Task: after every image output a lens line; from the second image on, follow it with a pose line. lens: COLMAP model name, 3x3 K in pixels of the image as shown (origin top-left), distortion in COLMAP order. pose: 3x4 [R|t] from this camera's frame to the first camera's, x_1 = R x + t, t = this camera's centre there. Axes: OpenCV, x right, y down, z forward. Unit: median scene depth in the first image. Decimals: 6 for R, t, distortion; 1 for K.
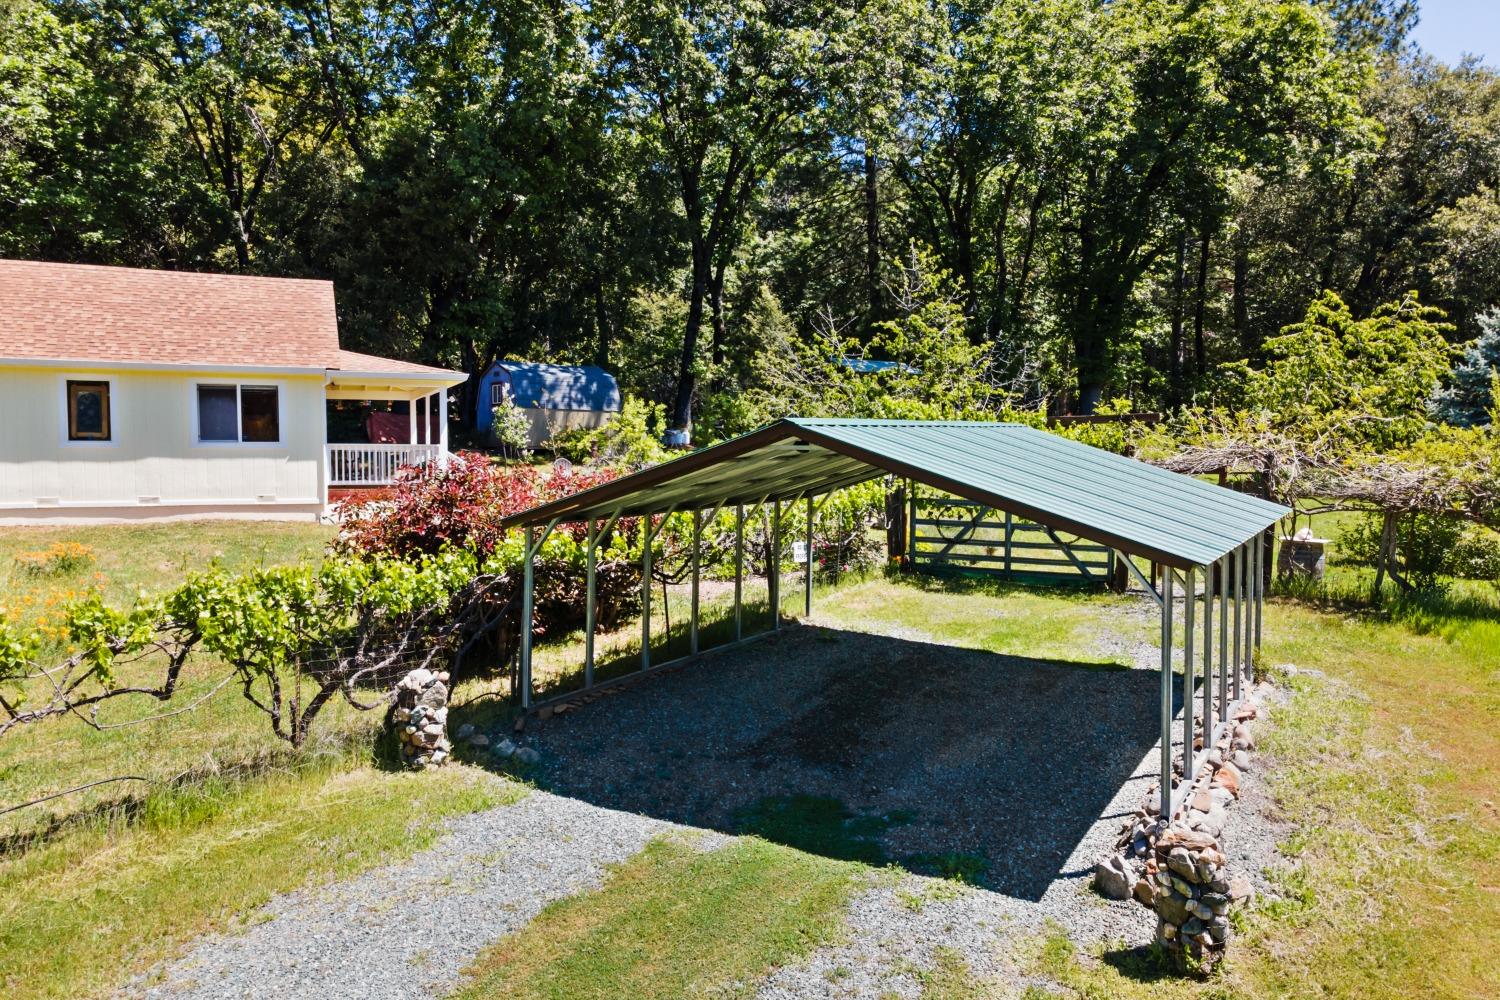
lens RADIAL K [[1111.6, 0, 748.7], [0, 1111.6, 492.9], [0, 0, 1]] dist [0.038219, -0.003647]
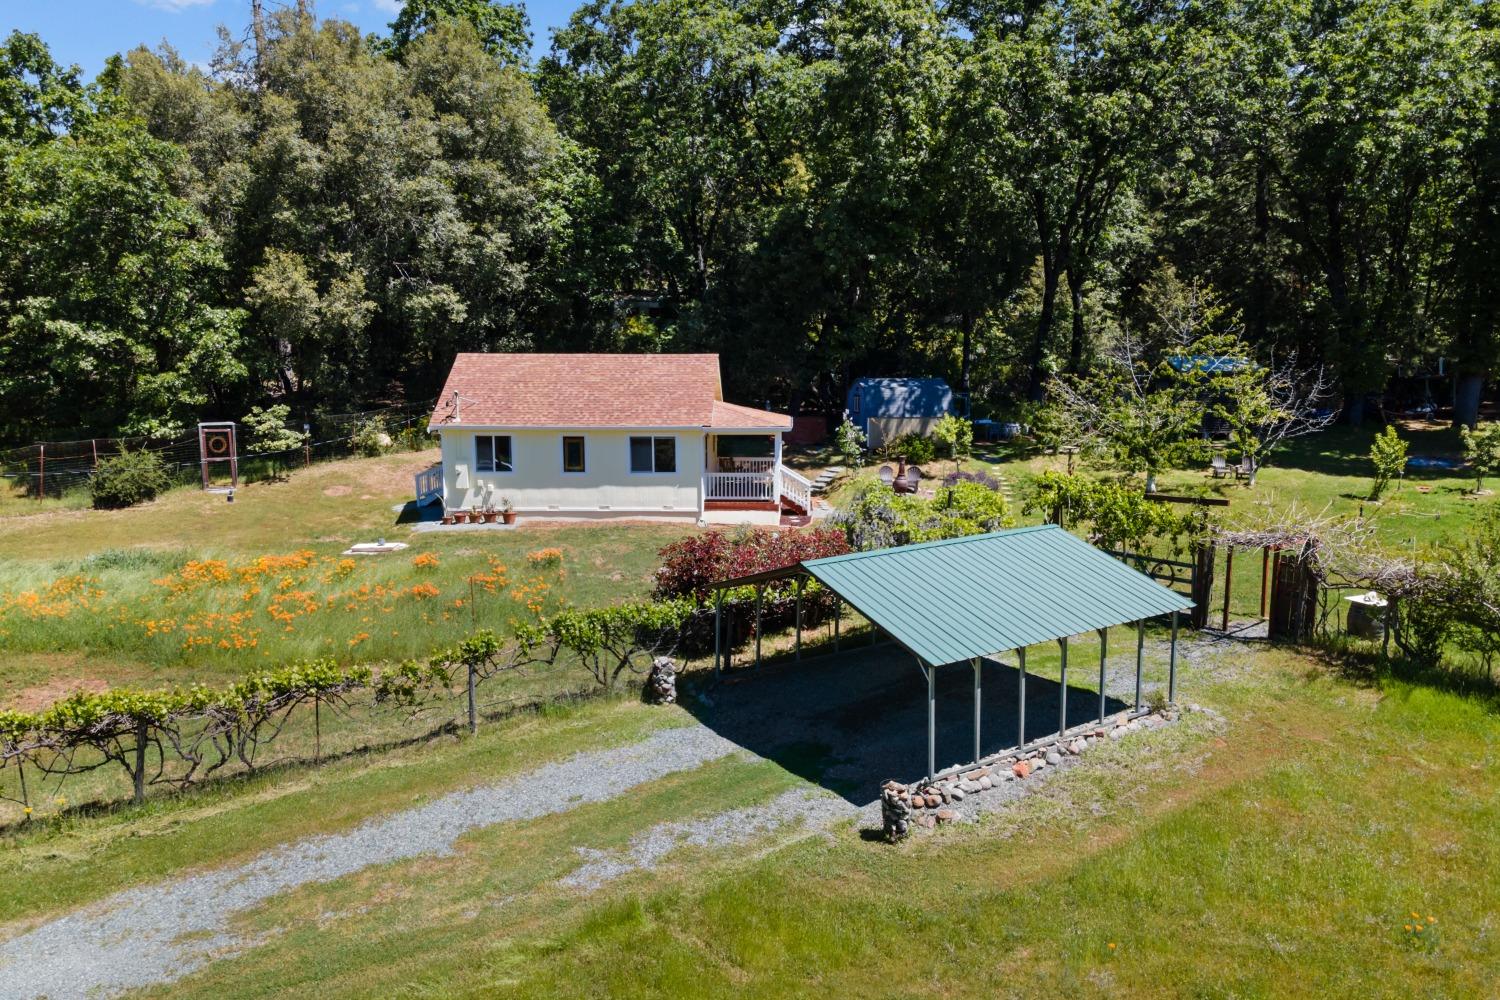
lens RADIAL K [[1111.6, 0, 746.0], [0, 1111.6, 511.2], [0, 0, 1]] dist [0.038219, -0.003647]
pose [[0.901526, 0.056660, -0.429000, 0.714605], [-0.009438, 0.993730, 0.111411, -0.342136], [0.432622, -0.096391, 0.896408, -0.763738]]
